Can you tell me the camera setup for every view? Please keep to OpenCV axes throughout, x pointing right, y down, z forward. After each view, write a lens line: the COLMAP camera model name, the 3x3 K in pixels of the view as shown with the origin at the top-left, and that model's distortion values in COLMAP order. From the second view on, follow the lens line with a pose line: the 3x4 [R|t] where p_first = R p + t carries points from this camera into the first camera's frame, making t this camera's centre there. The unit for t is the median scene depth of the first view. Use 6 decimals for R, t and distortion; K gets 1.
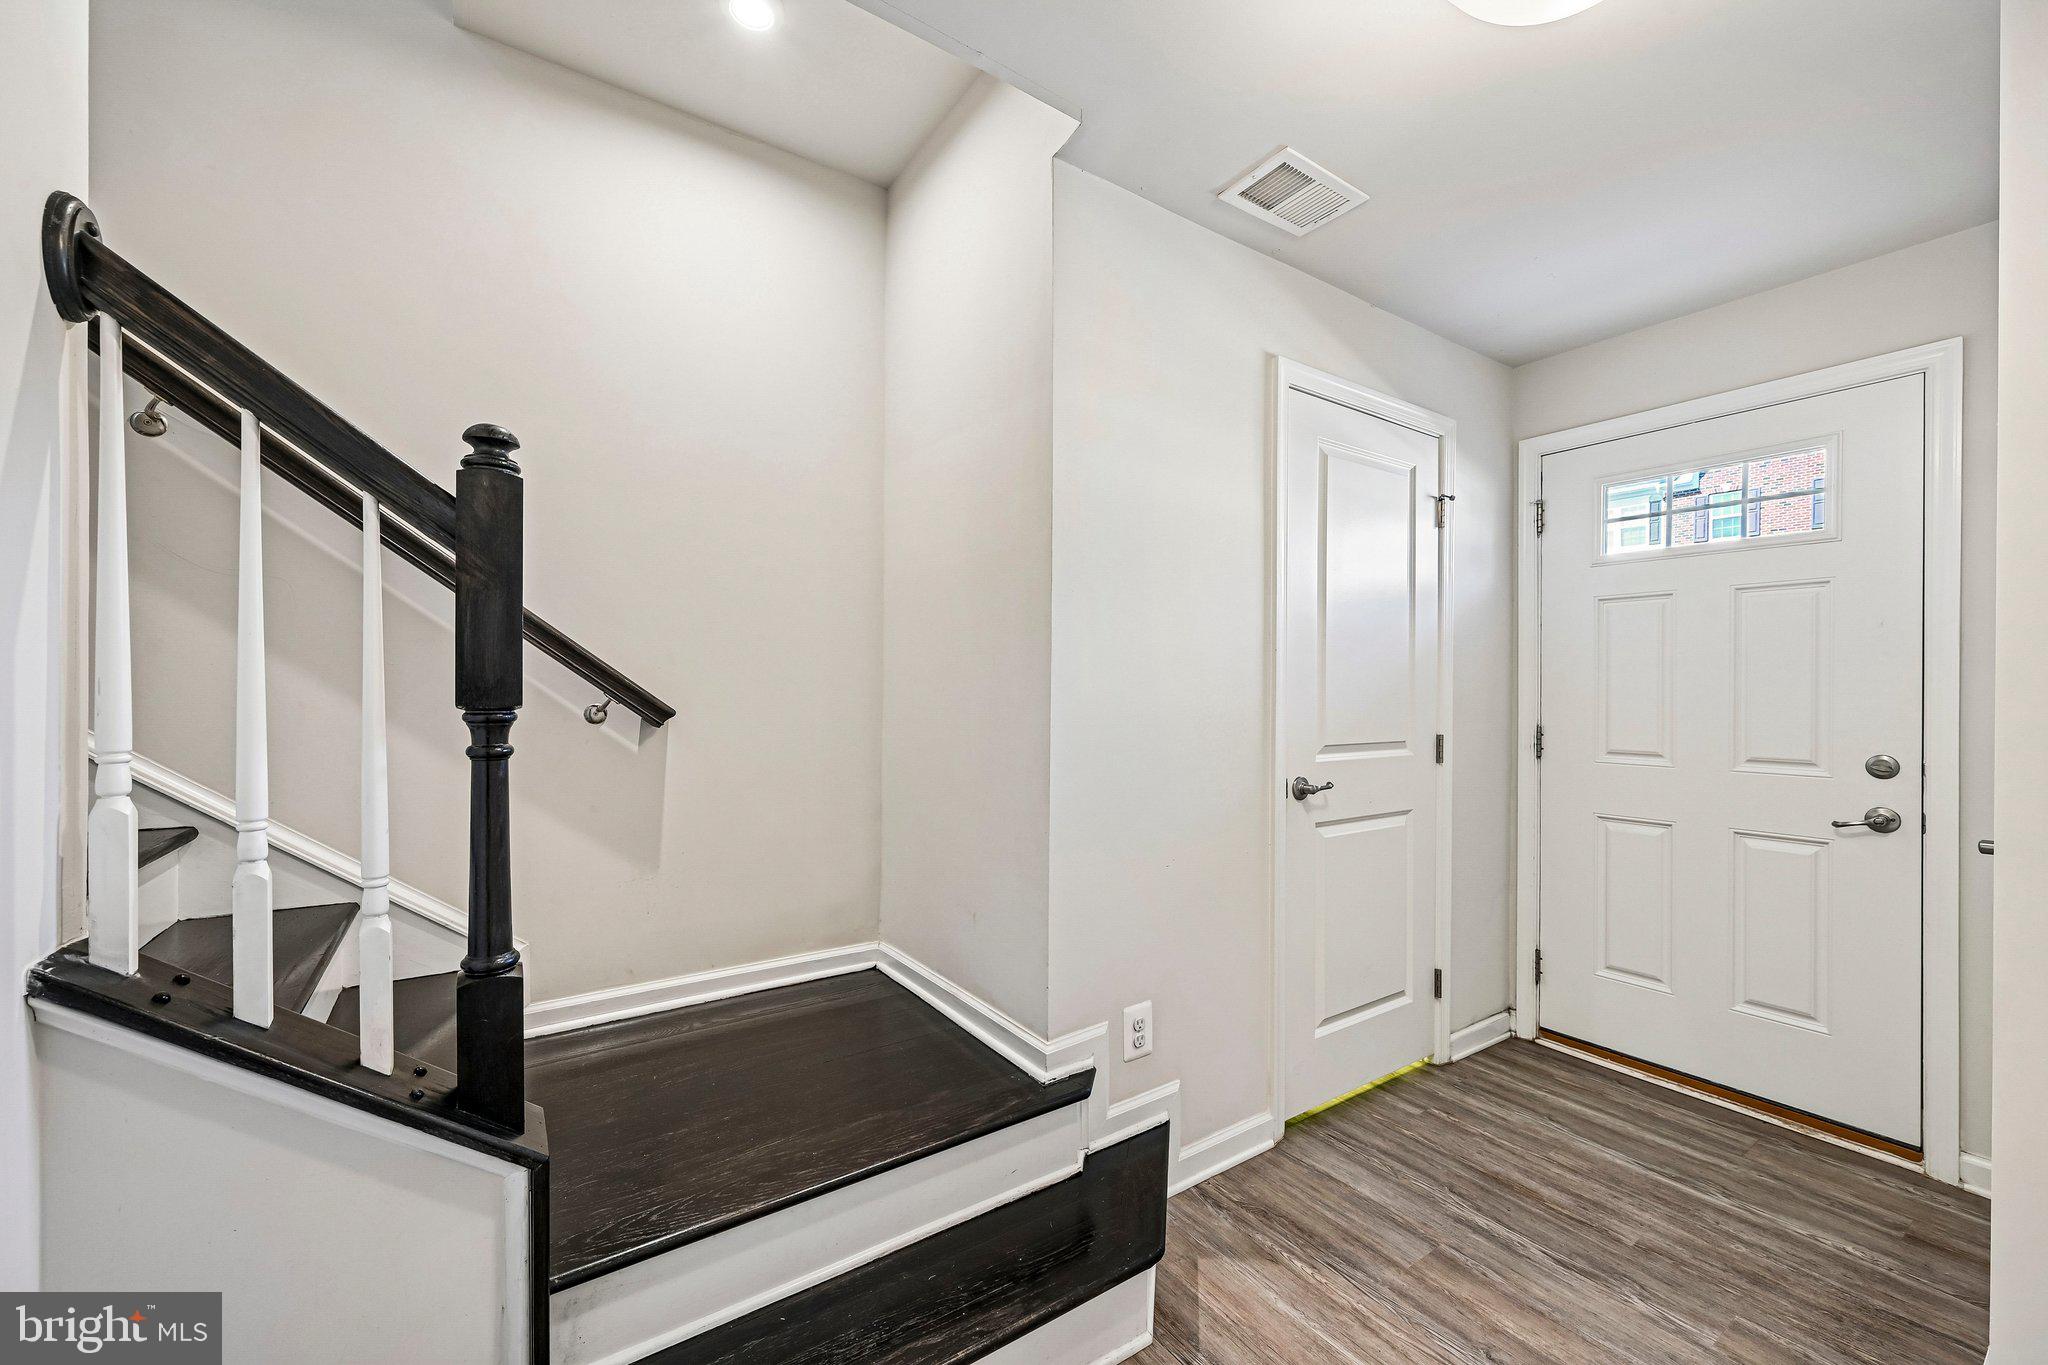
lens RADIAL K [[811.5, 0, 1046.2], [0, 811.5, 687.3], [0, 0, 1]] dist [-0.003041, -0.000305]
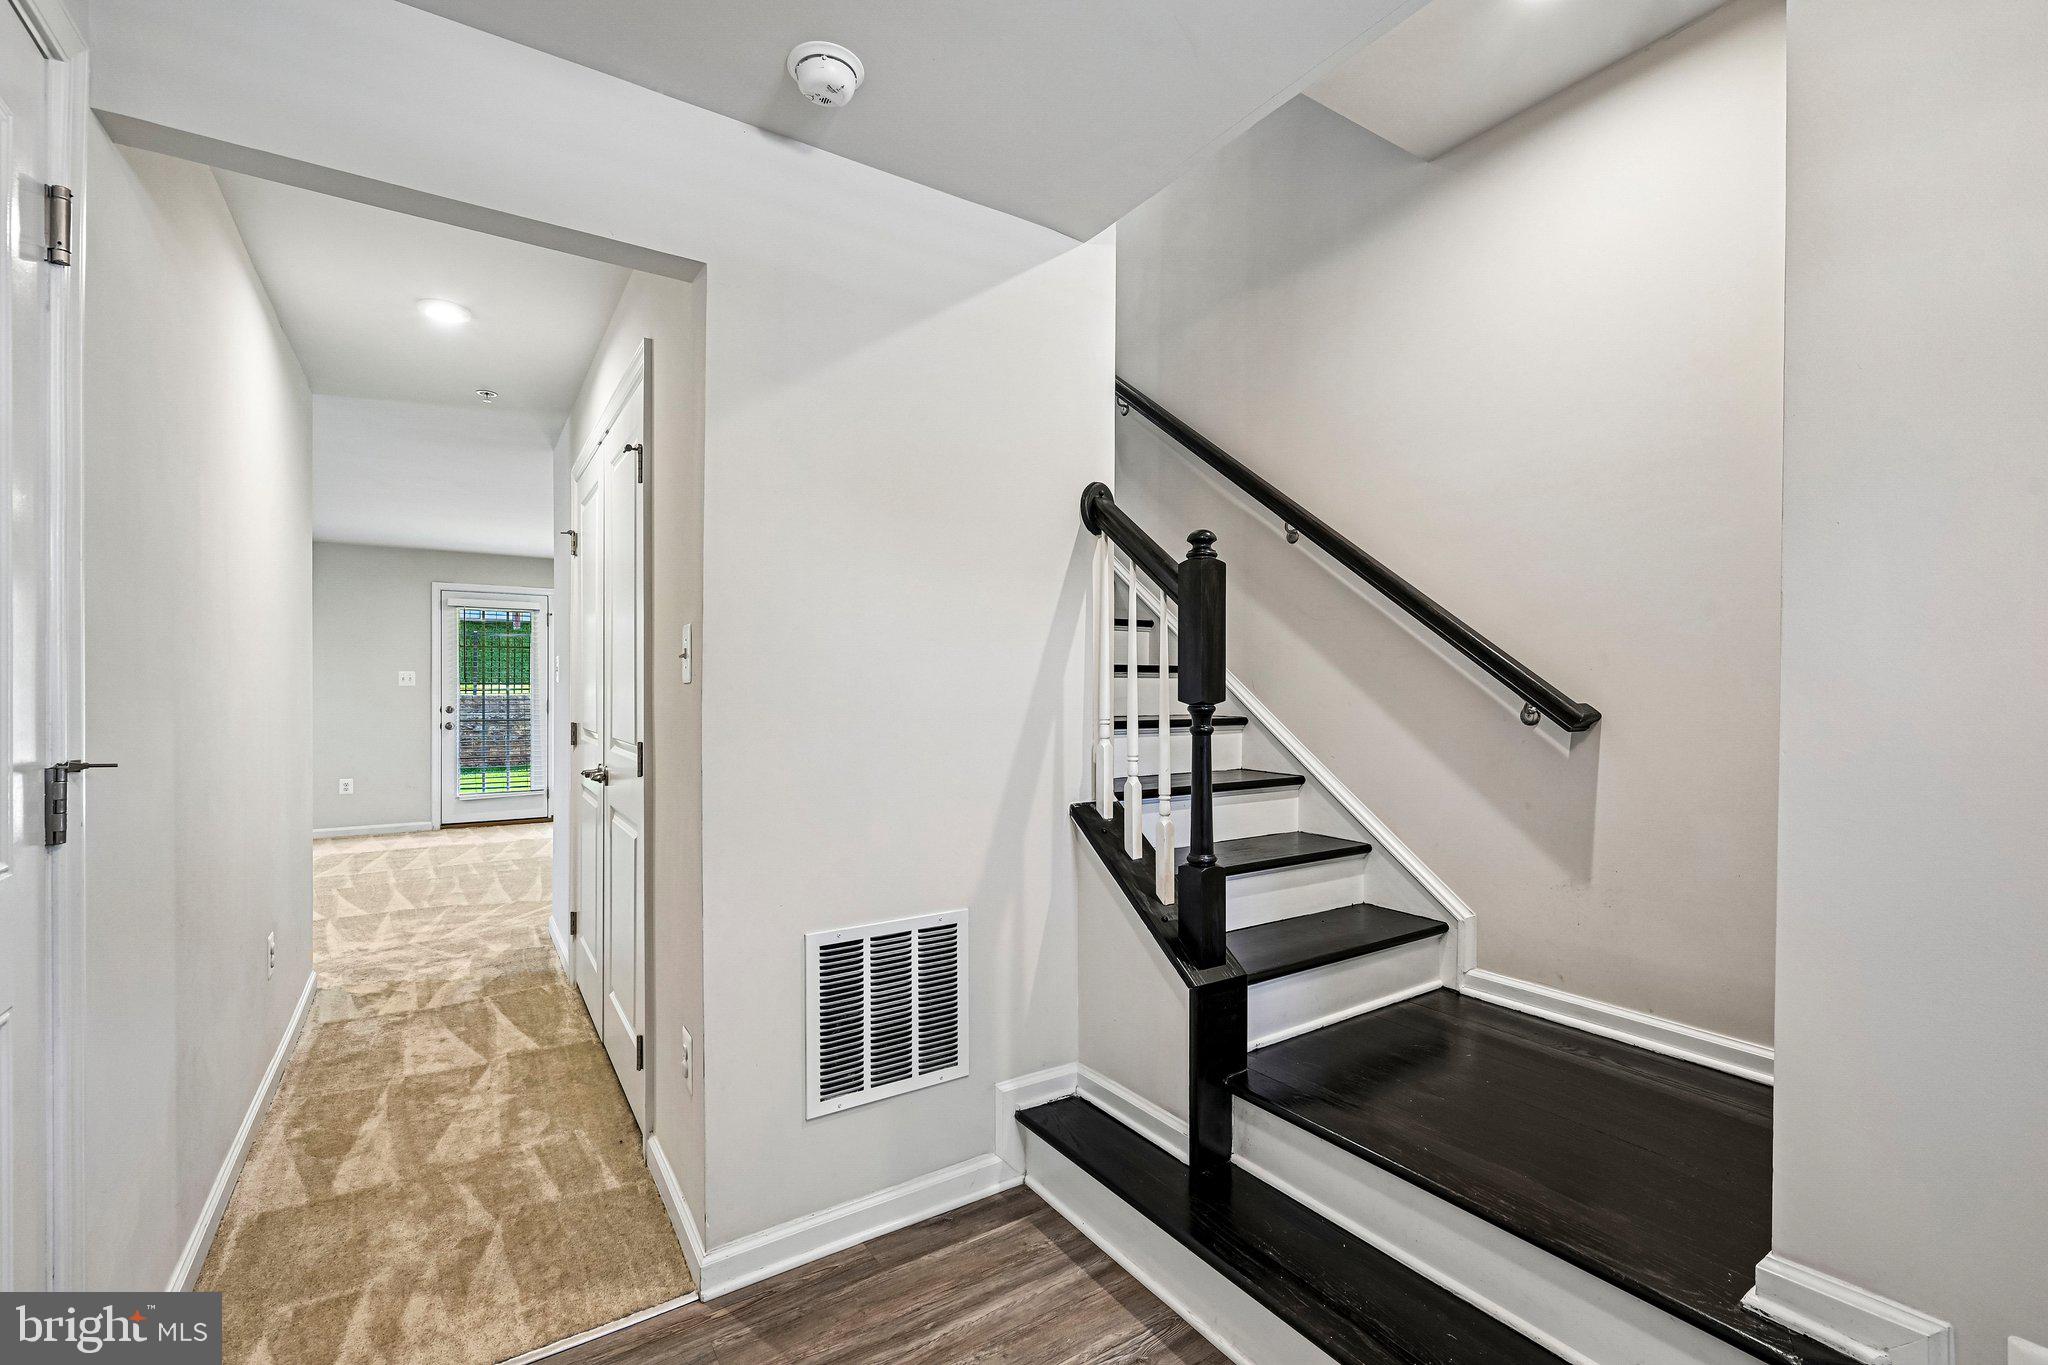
lens RADIAL K [[896.1, 0, 1024.0], [0, 896.1, 682.5], [0, 0, 1]] dist [0.000455, 0.000231]
pose [[-0.025657, -0.009491, -0.999626, 0.684337], [0.000434, 0.999955, -0.009506, 0.000433], [0.999671, -0.000678, -0.025652, 0.419224]]
